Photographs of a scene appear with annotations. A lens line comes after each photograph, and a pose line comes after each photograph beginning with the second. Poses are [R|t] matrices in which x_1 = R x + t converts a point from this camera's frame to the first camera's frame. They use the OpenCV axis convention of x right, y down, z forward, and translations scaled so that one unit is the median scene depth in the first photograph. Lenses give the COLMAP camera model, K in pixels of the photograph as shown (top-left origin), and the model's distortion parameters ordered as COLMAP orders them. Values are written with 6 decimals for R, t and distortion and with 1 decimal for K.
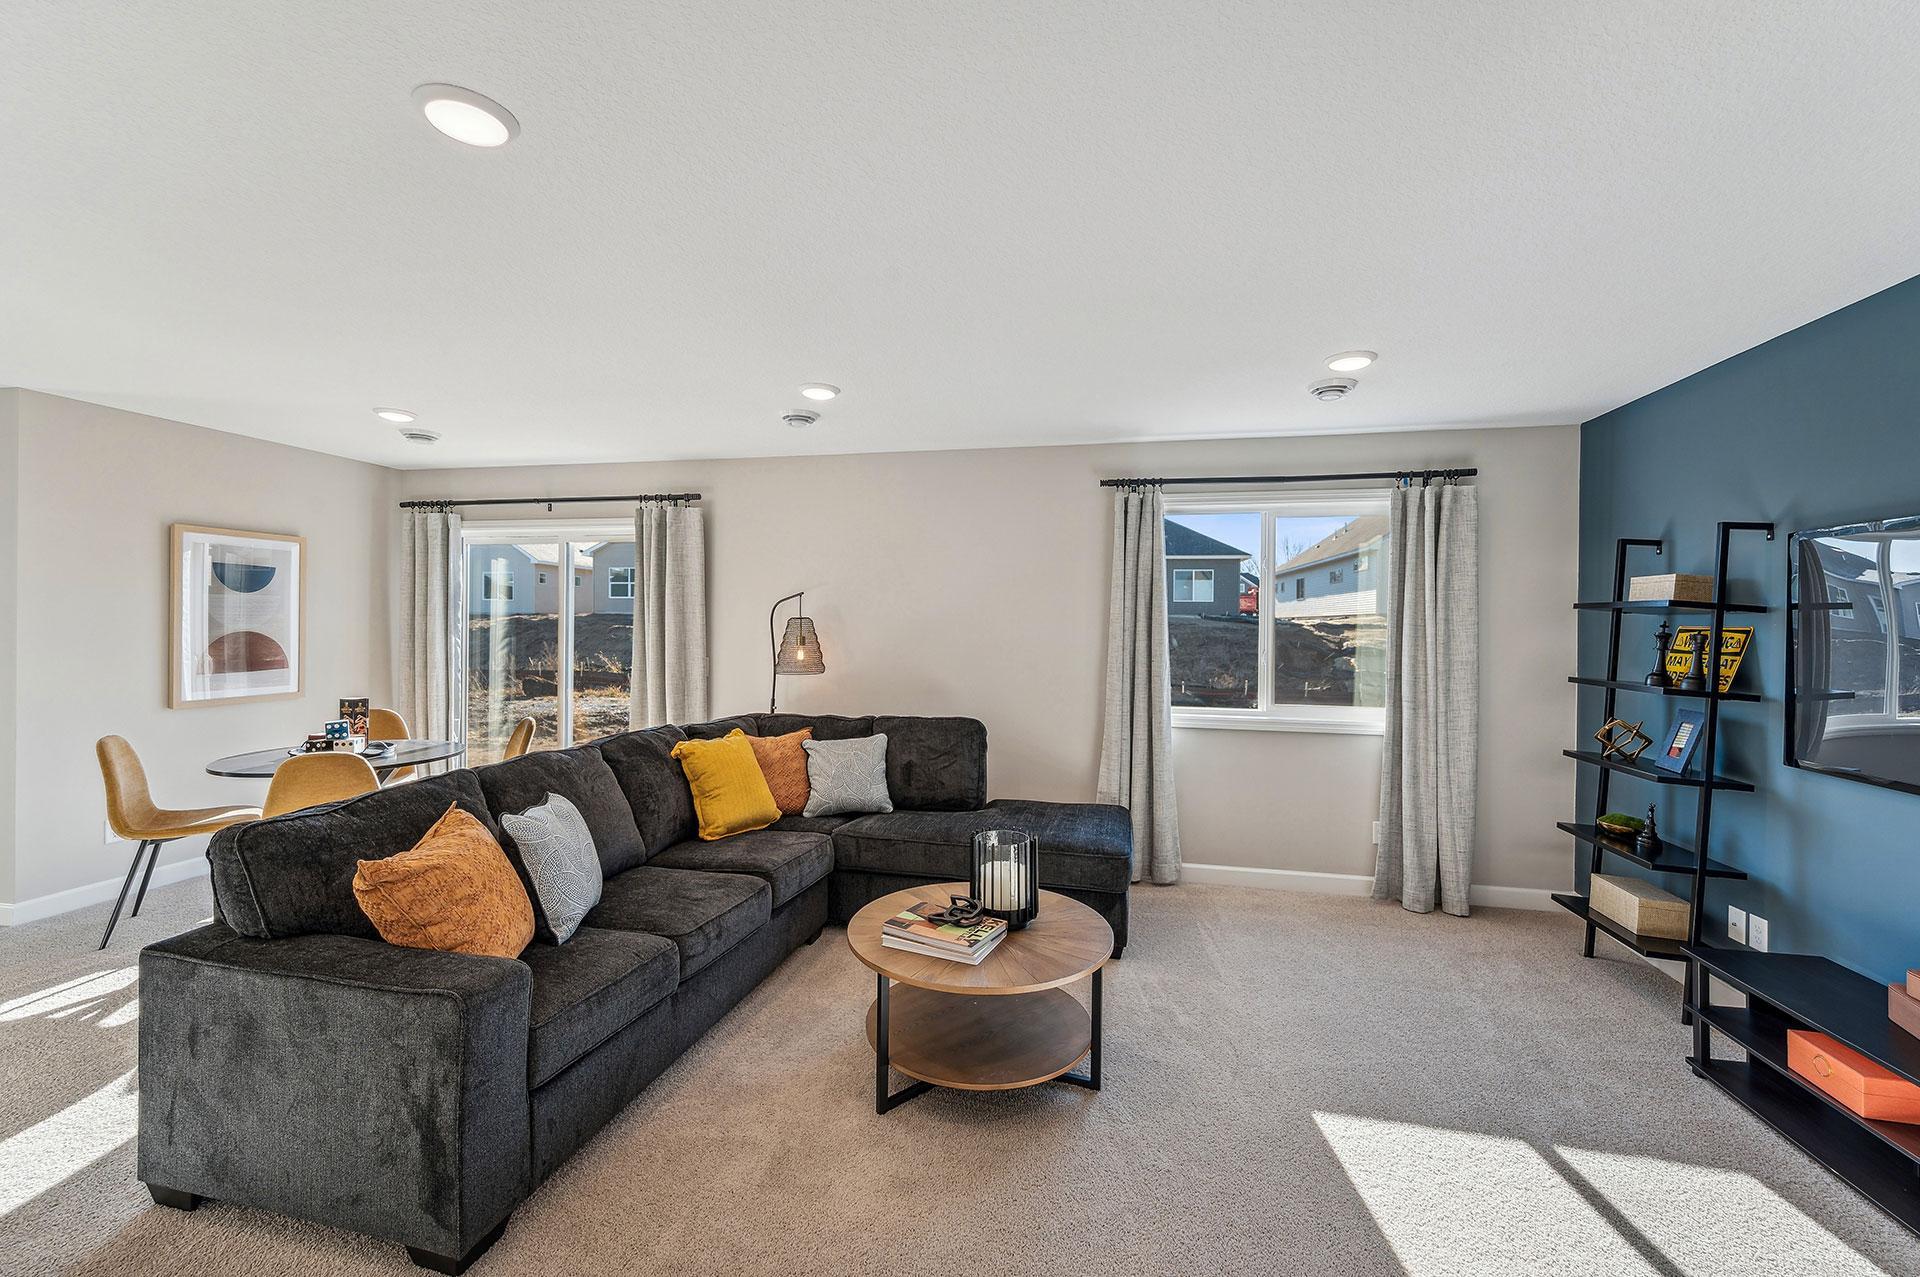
lens RADIAL K [[776.8, 0, 965.6], [0, 776.8, 619.1], [0, 0, 1]] dist [0.004719, -0.001103]
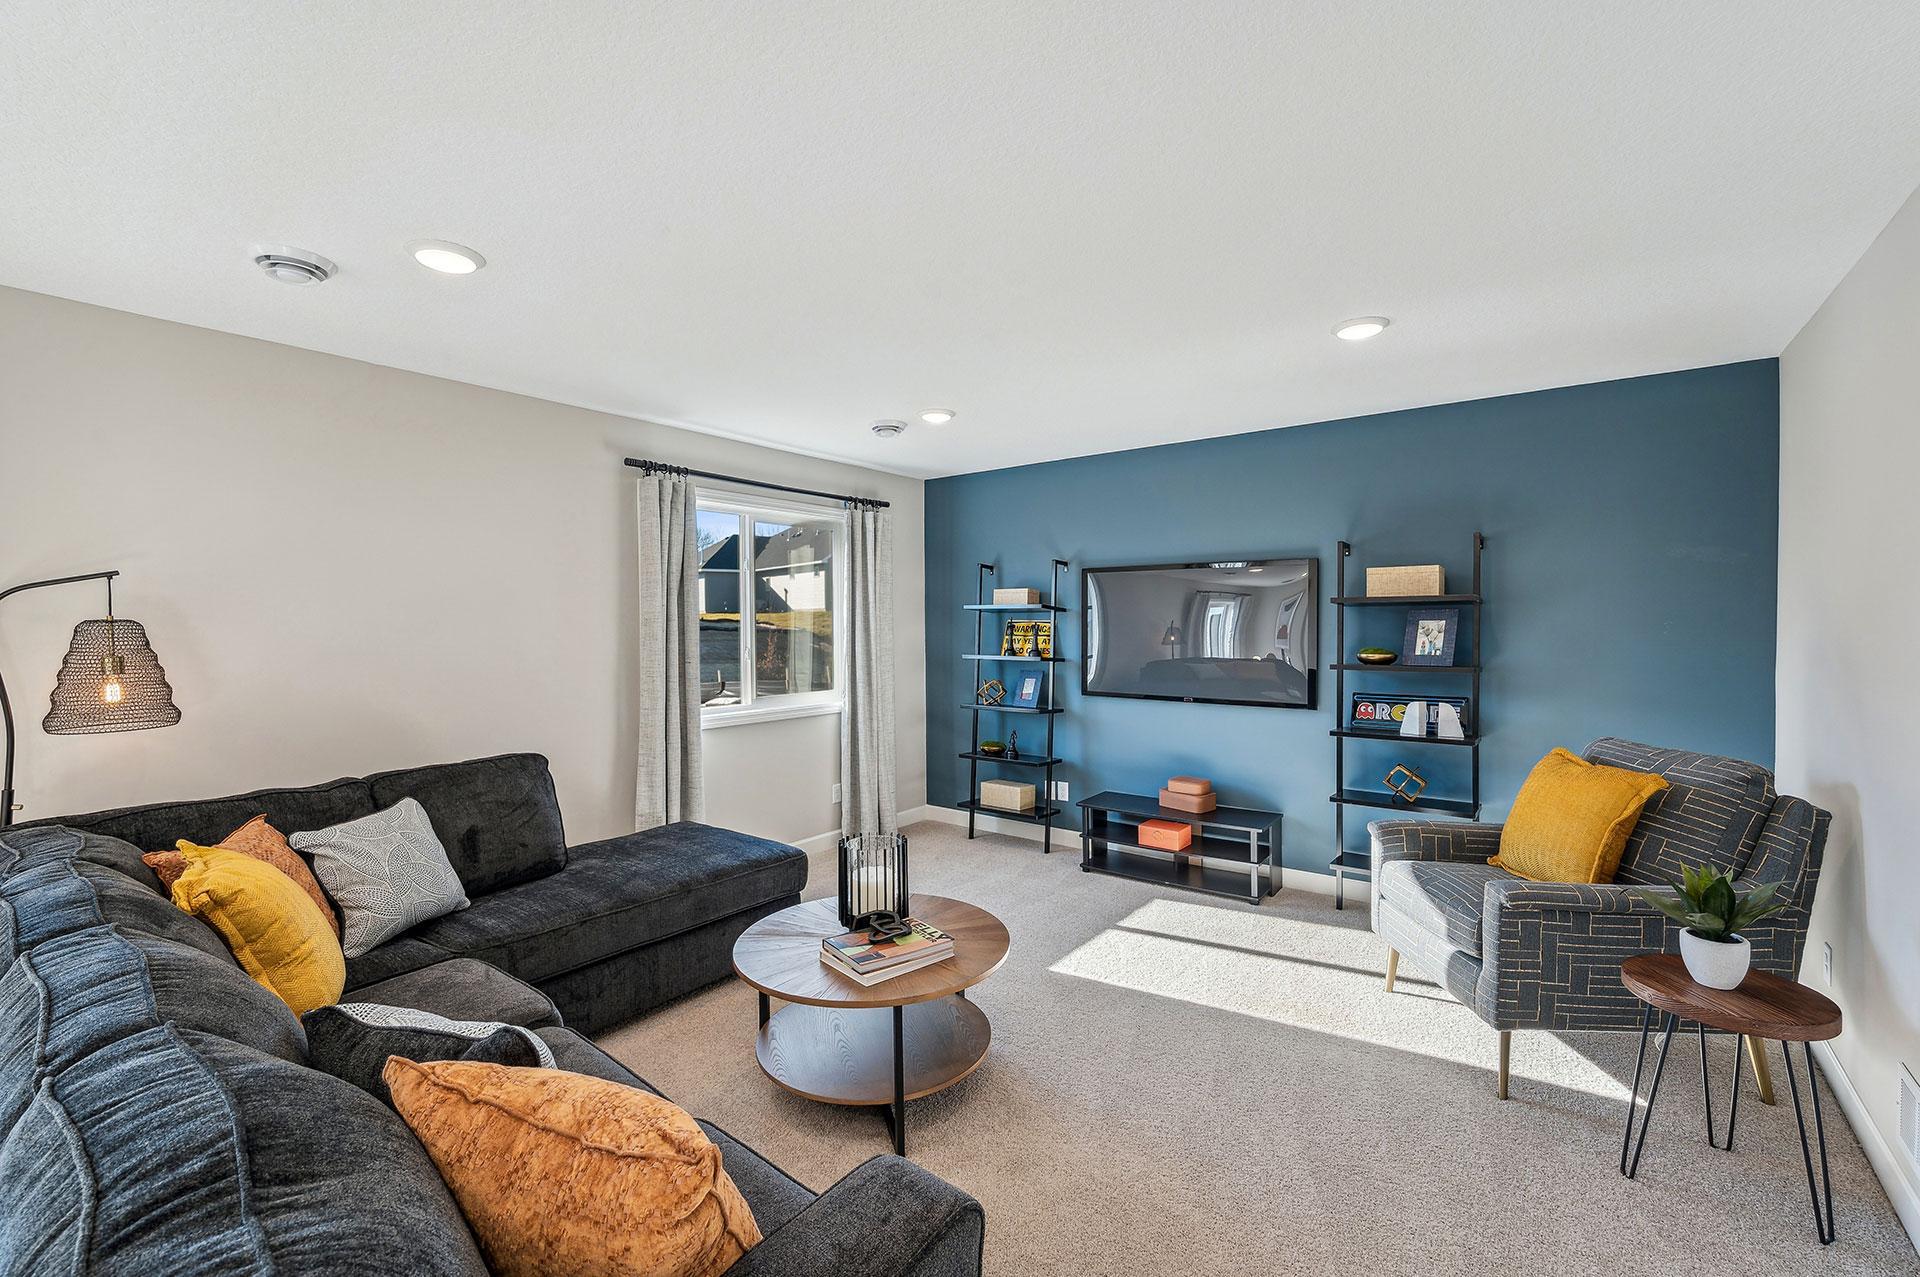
lens RADIAL K [[807.0, 0, 955.9], [0, 807.0, 643.2], [0, 0, 1]] dist [-0.004475, -0.000655]
pose [[0.422625, -0.033695, 0.905678, -0.538464], [0.006386, 0.999395, 0.034201, -0.000869], [-0.906282, -0.008670, 0.422584, 0.320391]]
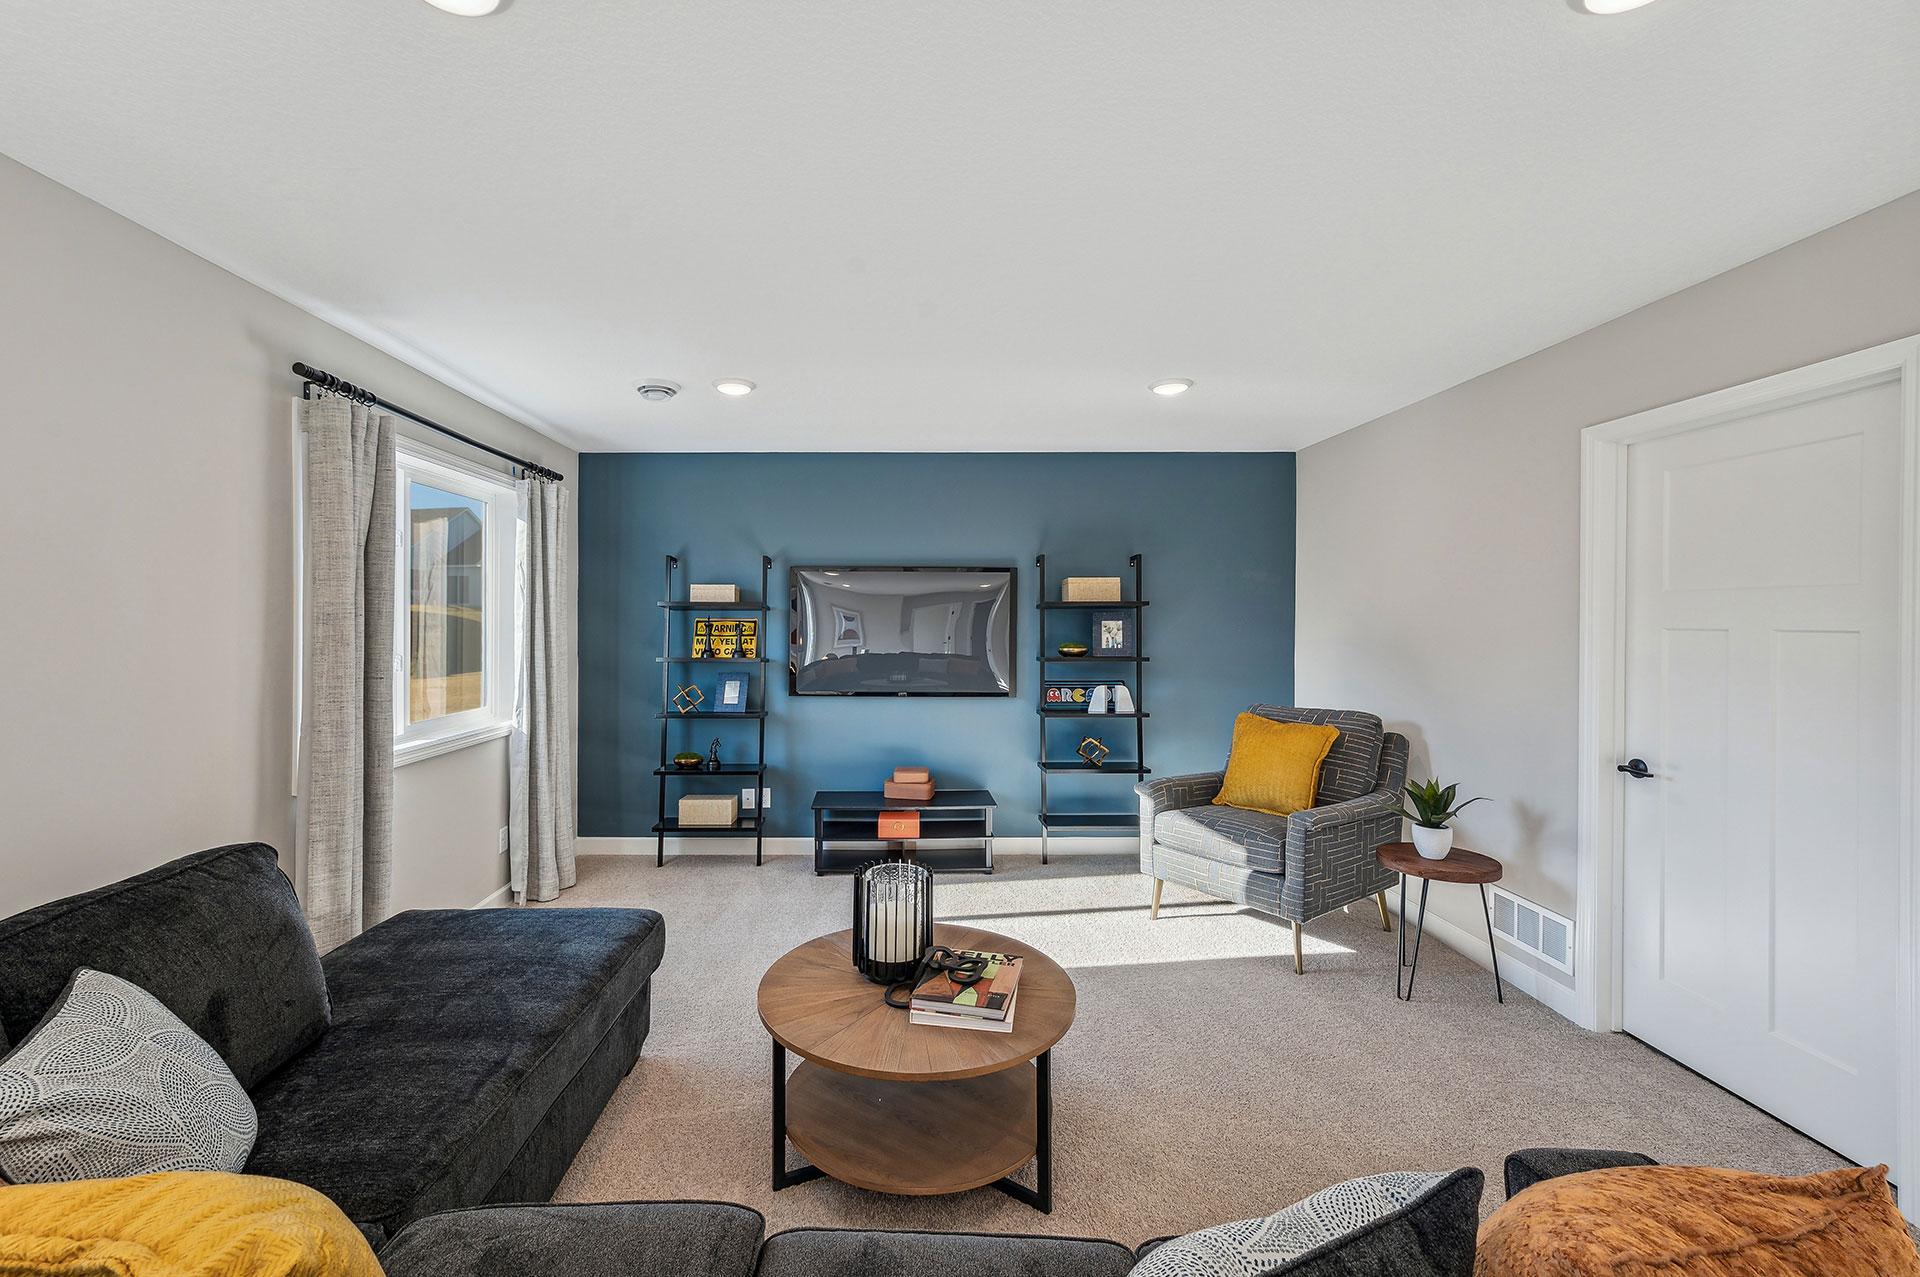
lens RADIAL K [[776.8, 0, 940.0], [0, 776.8, 630.9], [0, 0, 1]] dist [0.004719, -0.001103]
pose [[-0.213221, -0.020996, 0.976778, -0.517952], [-0.002025, 0.999776, 0.021049, -0.000053], [-0.977002, 0.002510, -0.213216, 0.714070]]
